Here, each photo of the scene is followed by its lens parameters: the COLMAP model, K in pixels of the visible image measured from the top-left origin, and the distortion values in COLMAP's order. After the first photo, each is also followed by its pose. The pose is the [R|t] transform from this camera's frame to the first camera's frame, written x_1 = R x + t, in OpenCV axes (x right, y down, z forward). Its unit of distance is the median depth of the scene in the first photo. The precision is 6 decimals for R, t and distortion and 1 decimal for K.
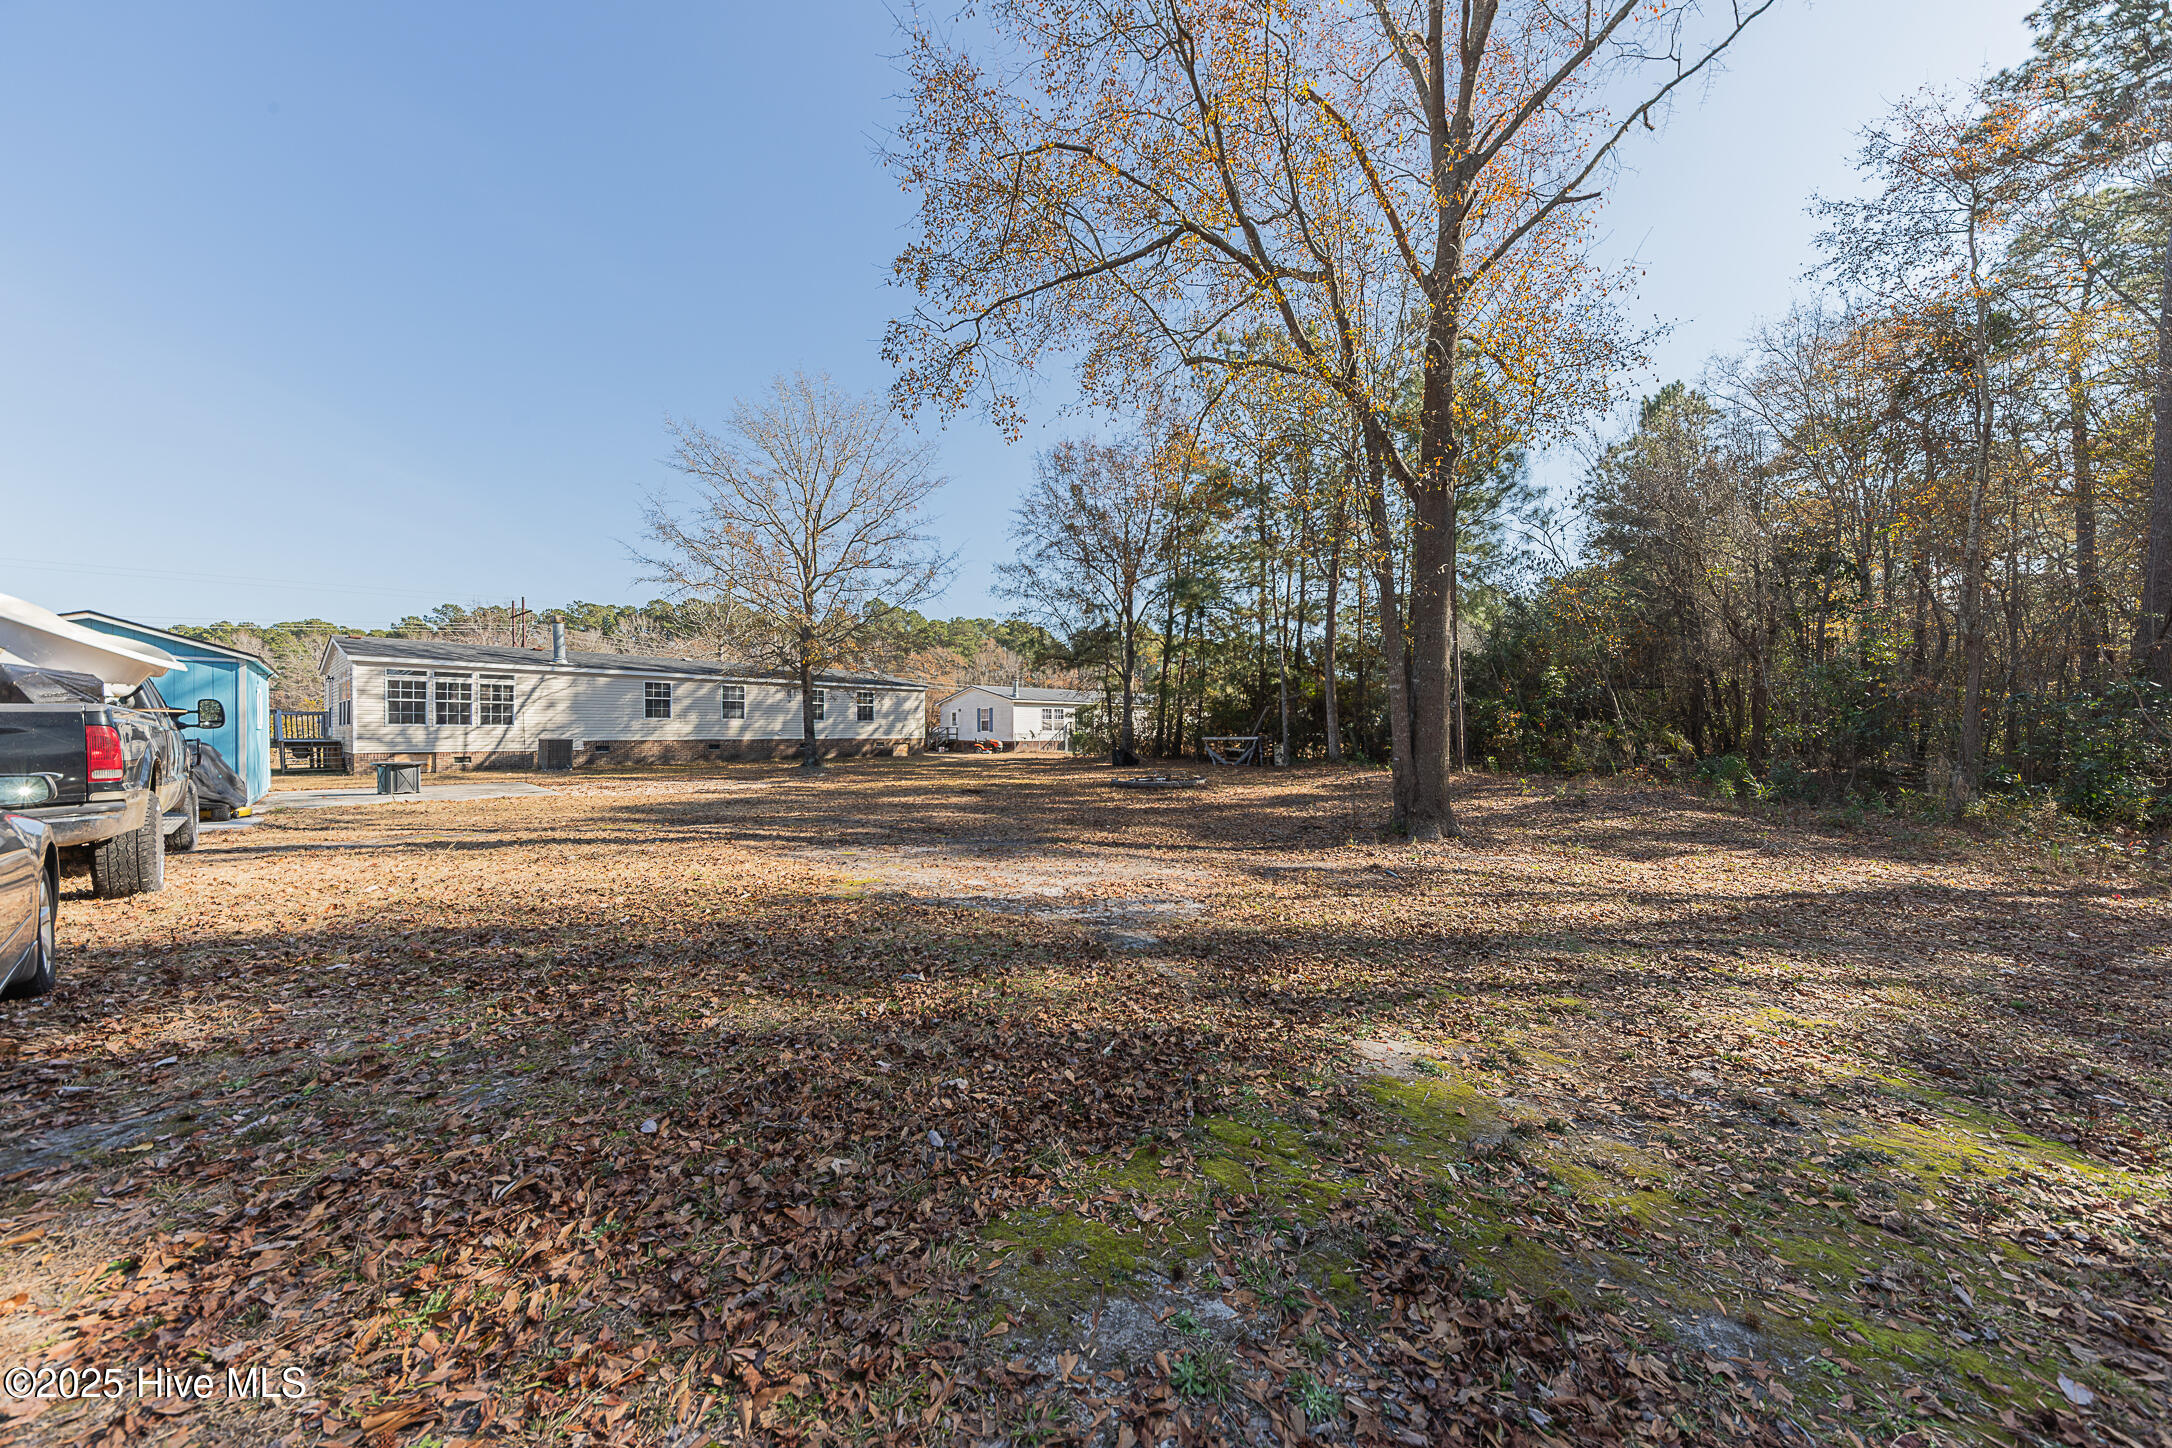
lens RADIAL K [[765.5, 0, 1103.5], [0, 765.5, 738.3], [0, 0, 1]] dist [0.011090, -0.003072]
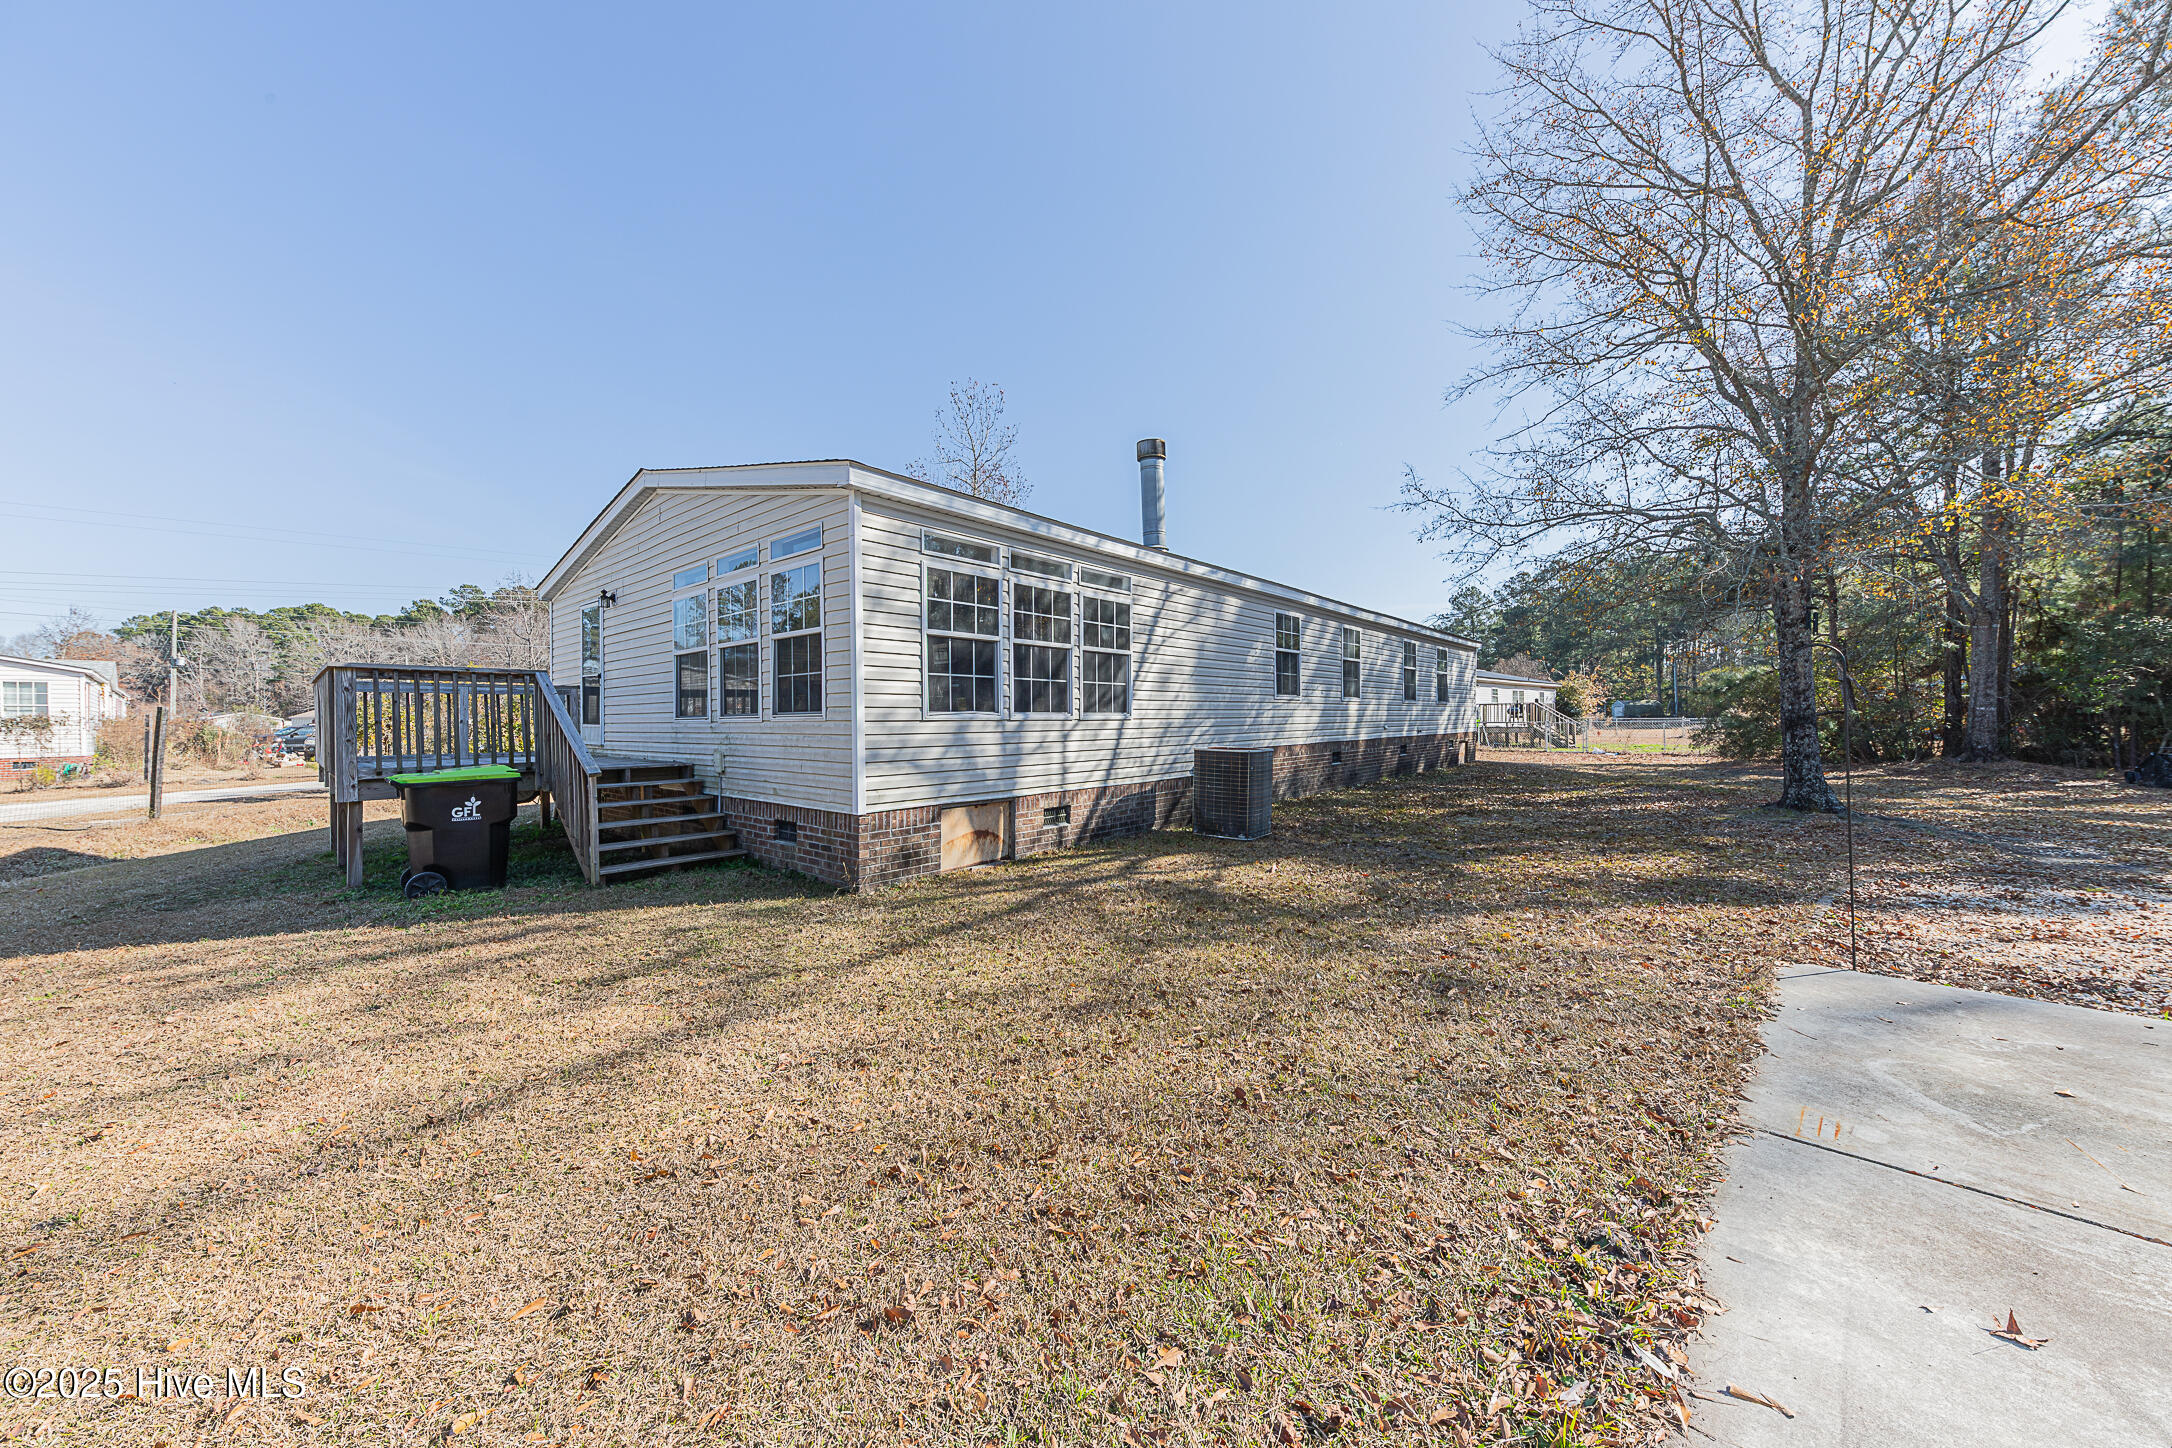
lens RADIAL K [[765.5, 0, 1076.7], [0, 765.5, 722.1], [0, 0, 1]] dist [0.011090, -0.003072]
pose [[0.999947, -0.009667, -0.003482, -0.795845], [0.009638, 0.999919, -0.008296, -0.010186], [0.003562, 0.008262, 0.999960, 0.638352]]
